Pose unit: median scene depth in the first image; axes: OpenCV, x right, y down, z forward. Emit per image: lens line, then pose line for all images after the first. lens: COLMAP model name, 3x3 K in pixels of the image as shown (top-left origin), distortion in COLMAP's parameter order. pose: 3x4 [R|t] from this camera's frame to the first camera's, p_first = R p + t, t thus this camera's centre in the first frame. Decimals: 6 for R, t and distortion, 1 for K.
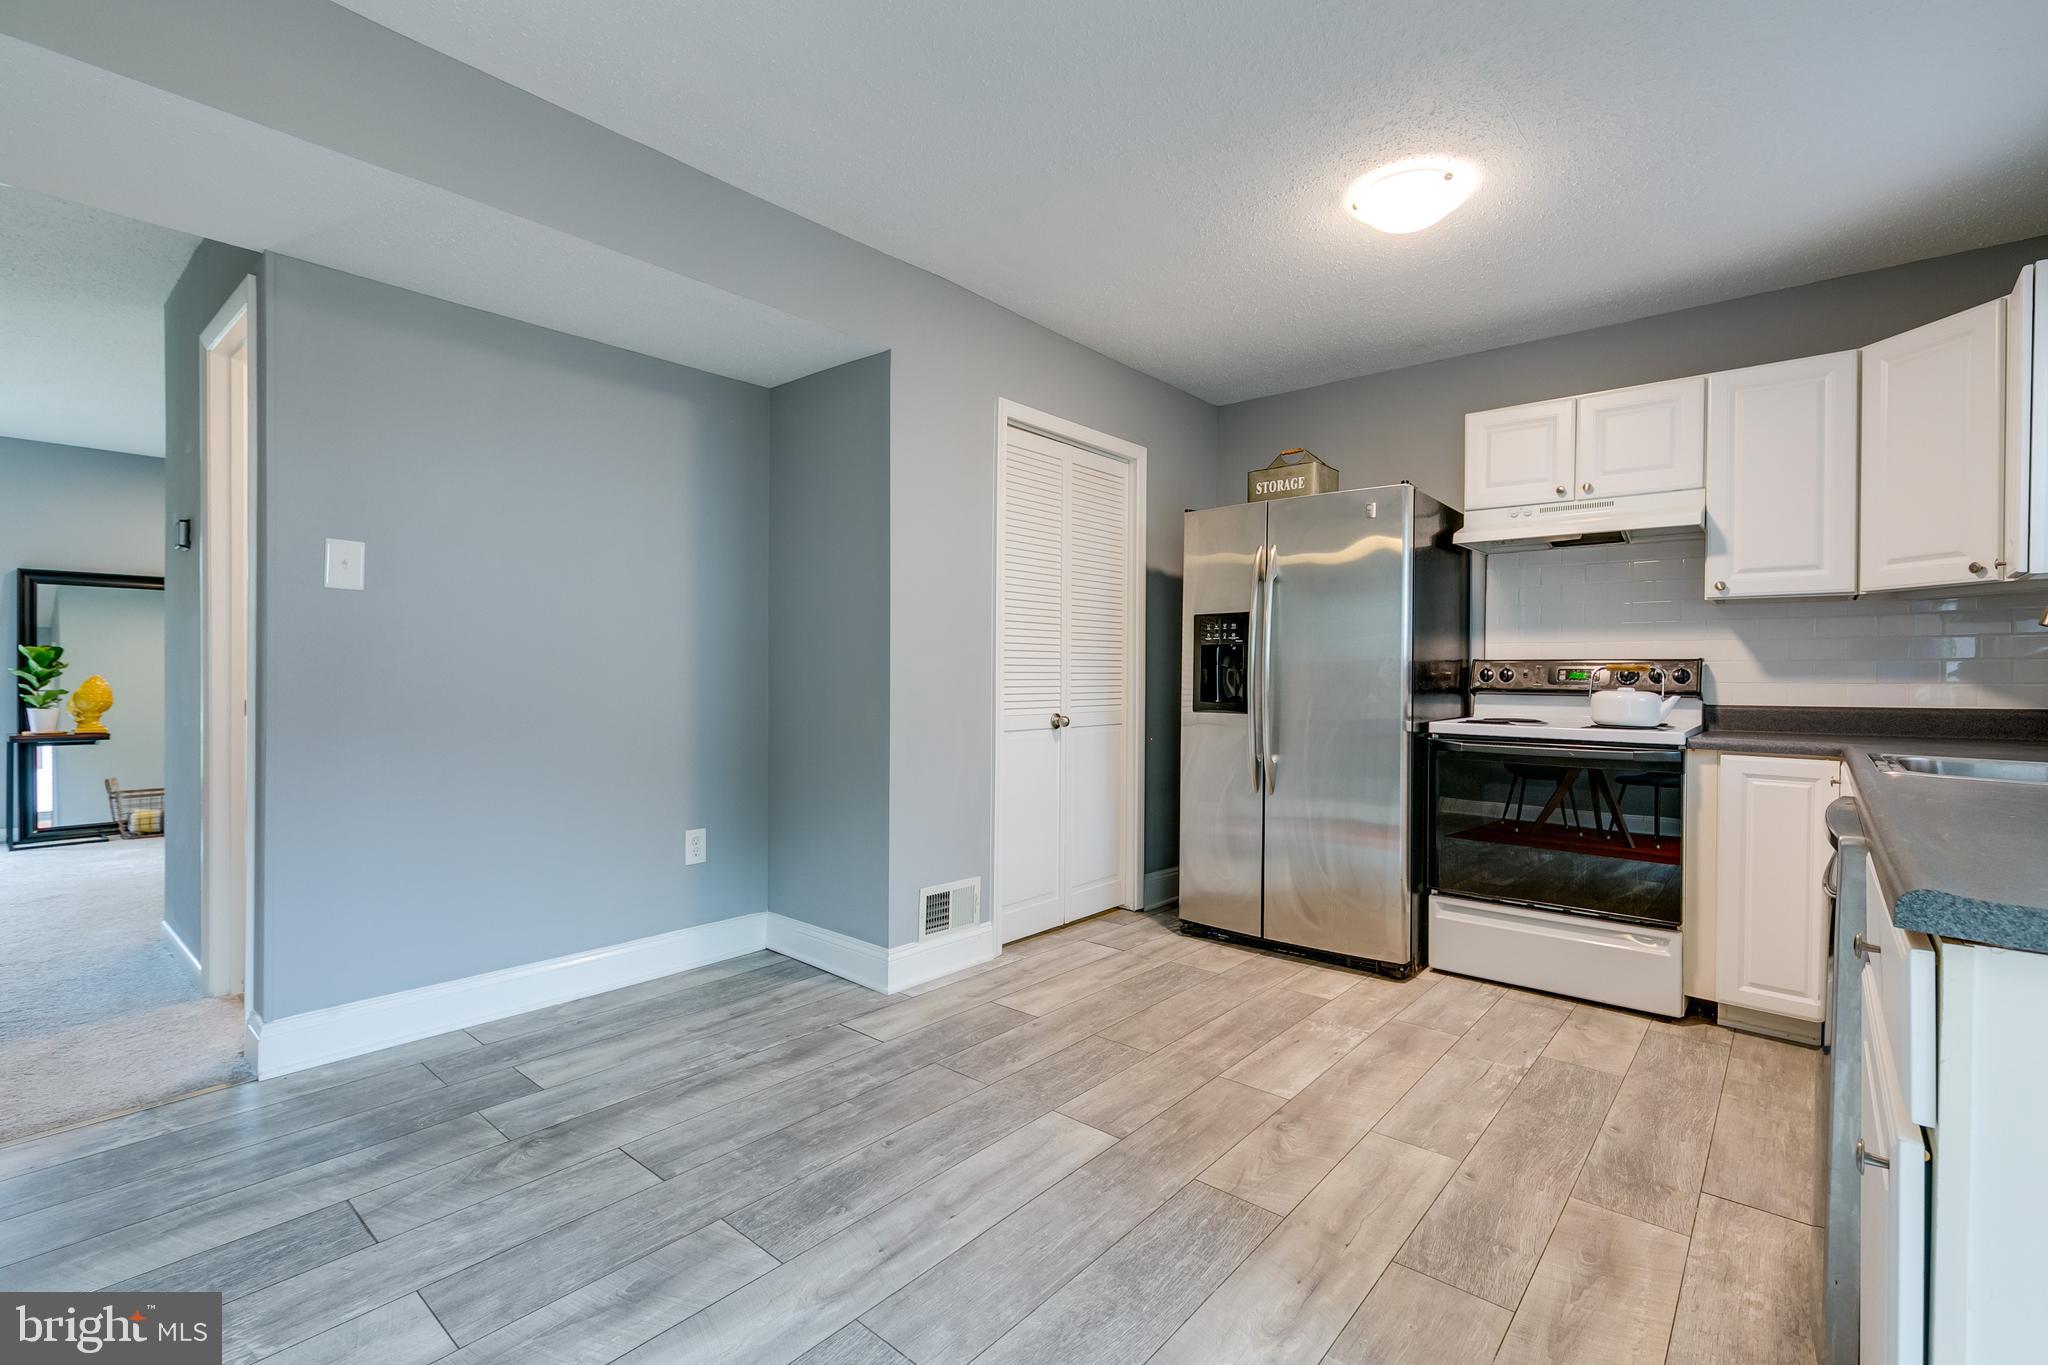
lens RADIAL K [[912.7, 0, 1030.5], [0, 912.7, 676.4], [0, 0, 1]] dist [0.002257, -0.000589]
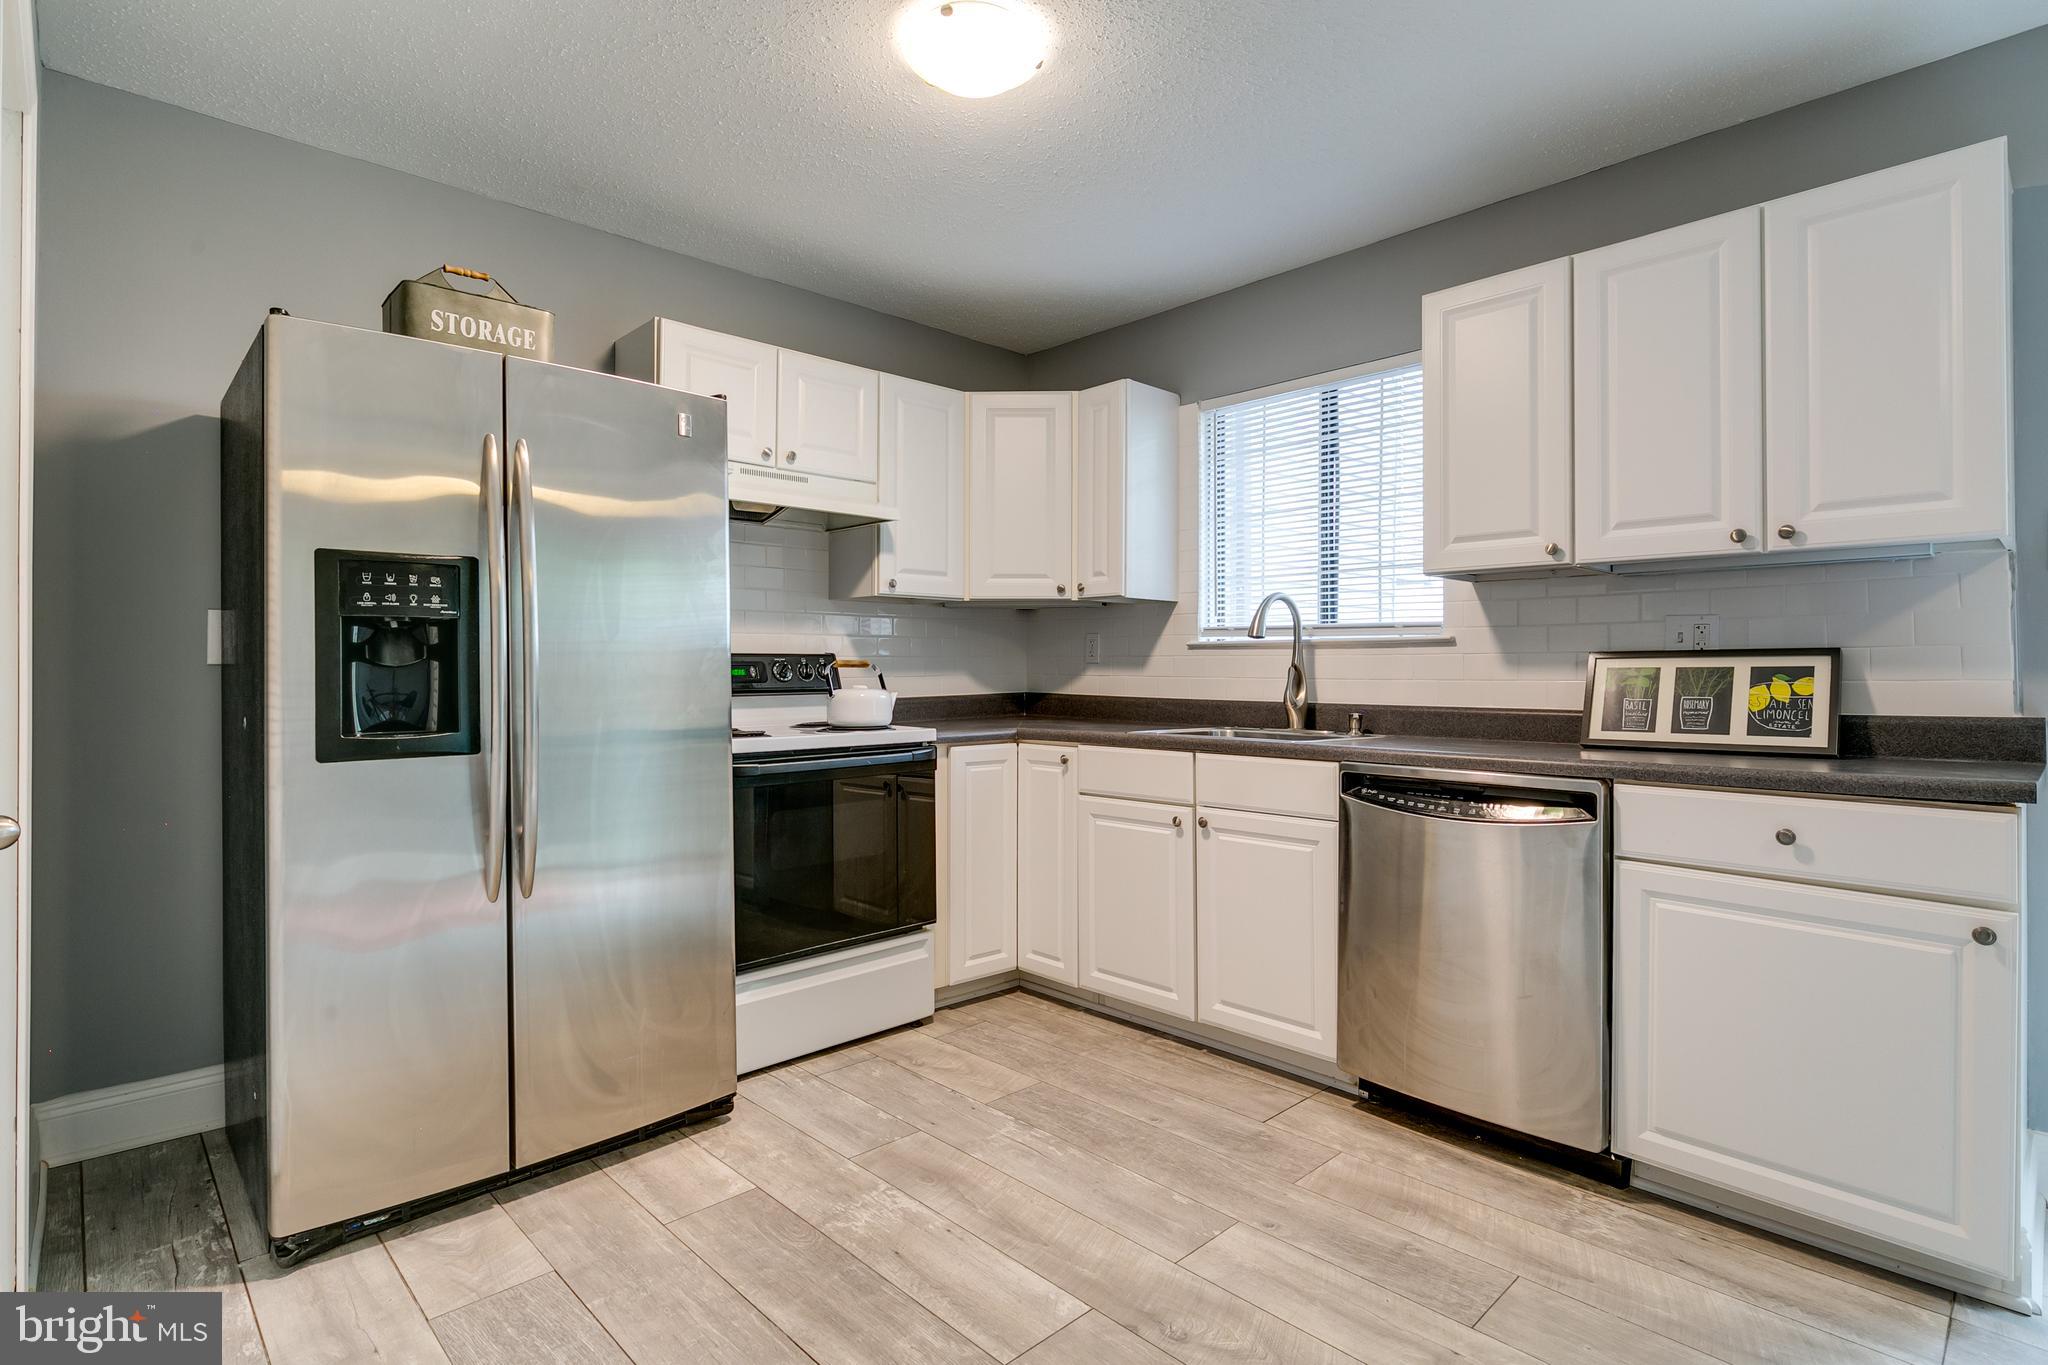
lens RADIAL K [[1004.1, 0, 1033.9], [0, 1004.1, 663.3], [0, 0, 1]] dist [-0.001058, -0.001340]
pose [[0.098661, -0.002709, 0.995117, -0.358880], [0.008092, 0.999965, 0.001920, -0.010863], [-0.995088, 0.007863, 0.098680, 0.761144]]
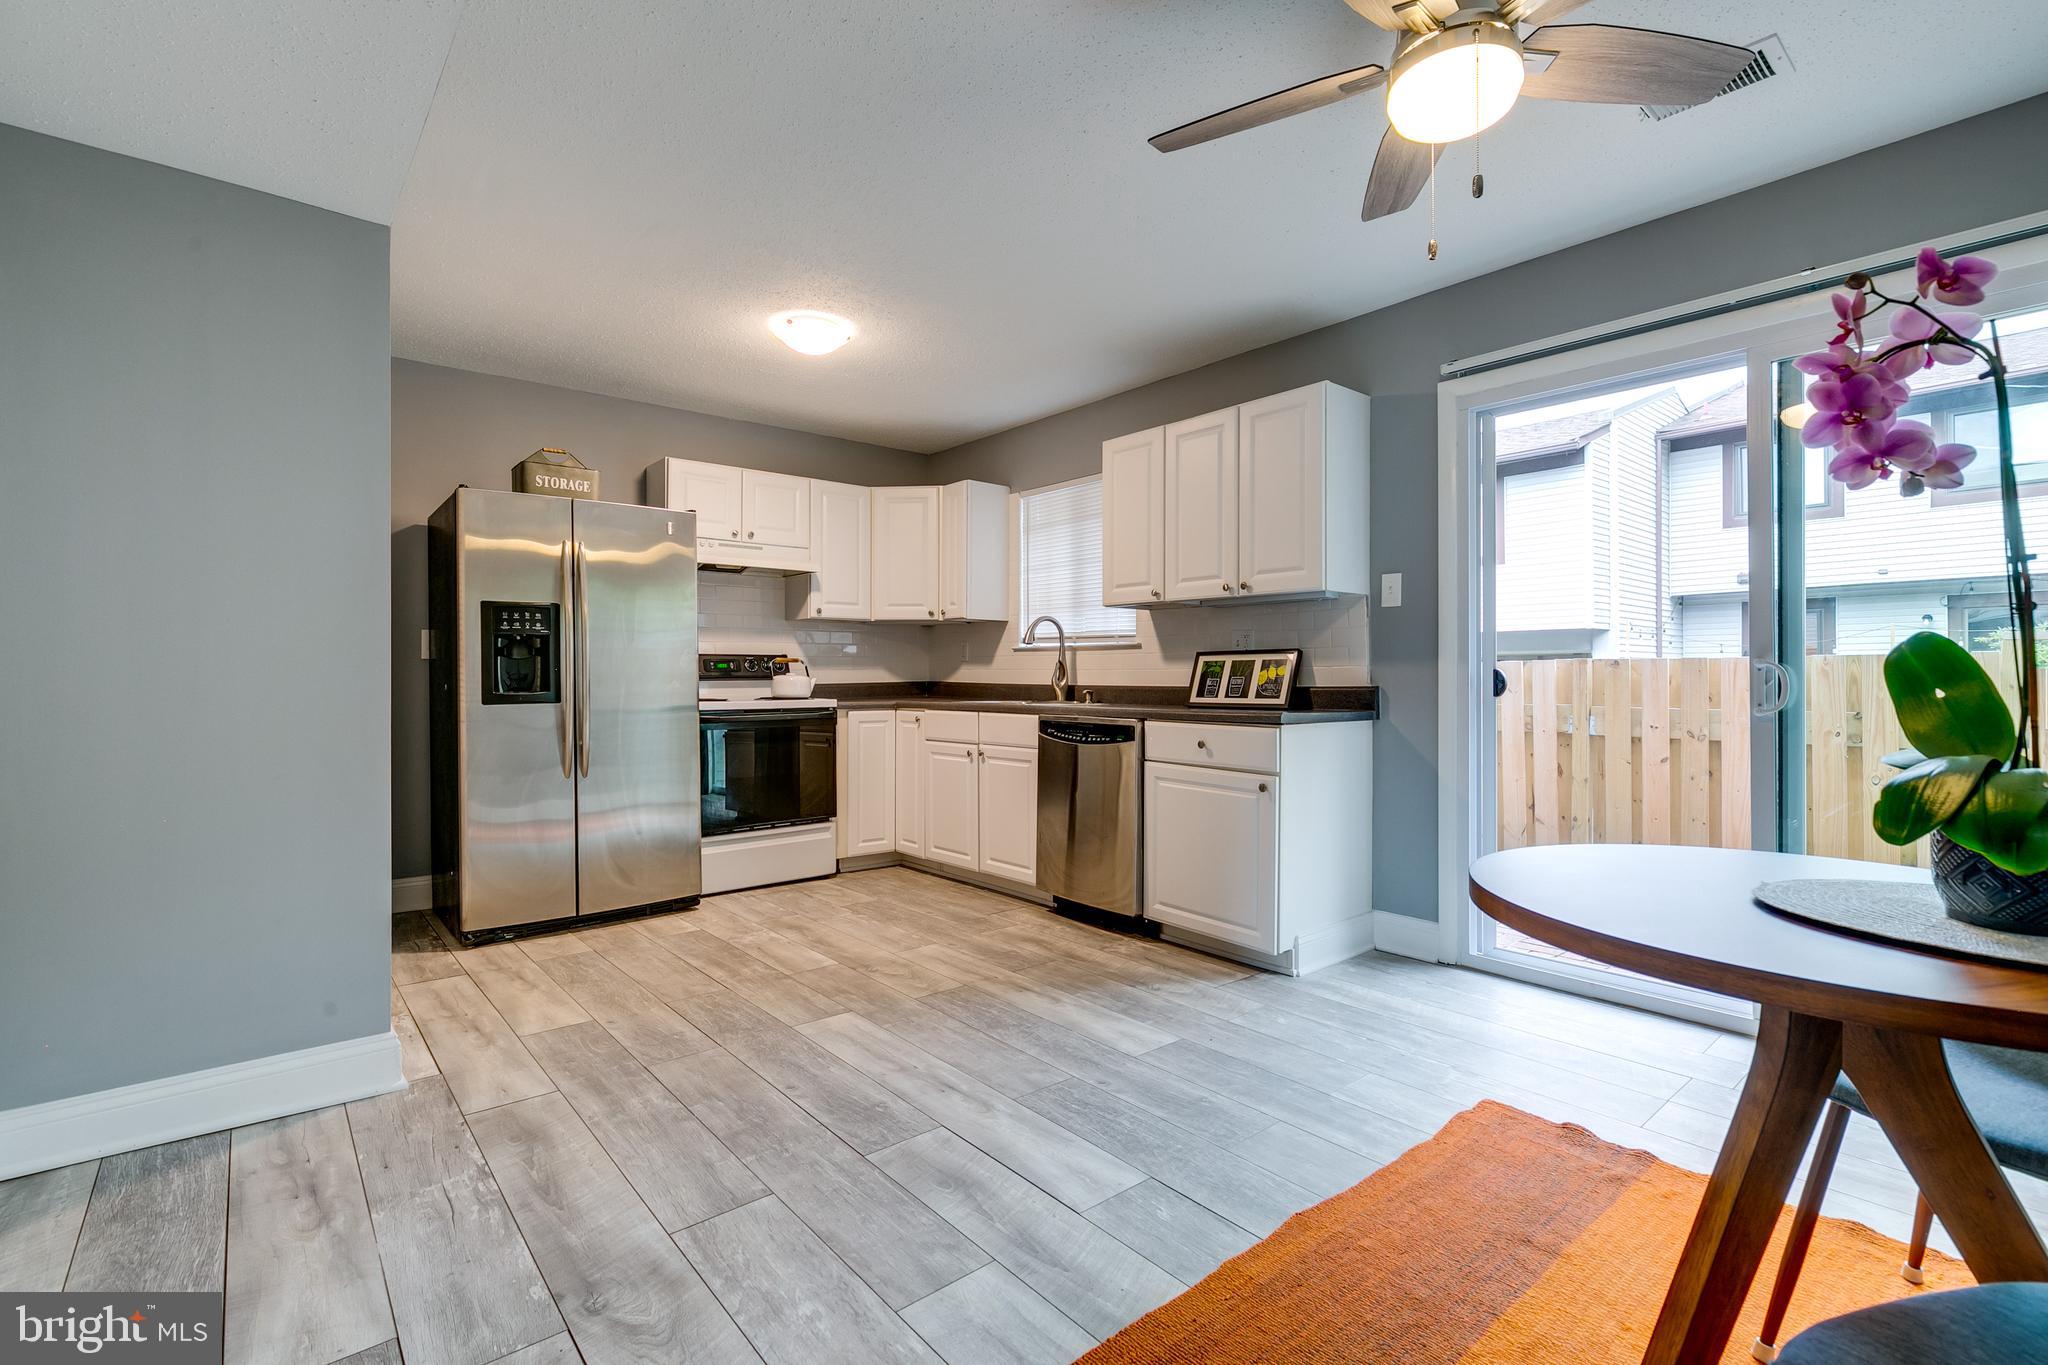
lens RADIAL K [[912.7, 0, 1030.5], [0, 912.7, 676.4], [0, 0, 1]] dist [0.002257, -0.000589]
pose [[0.159684, -0.010446, 0.987113, -0.834169], [0.007981, 0.999925, 0.009291, 0.007073], [-0.987136, 0.006394, 0.159756, 0.378583]]
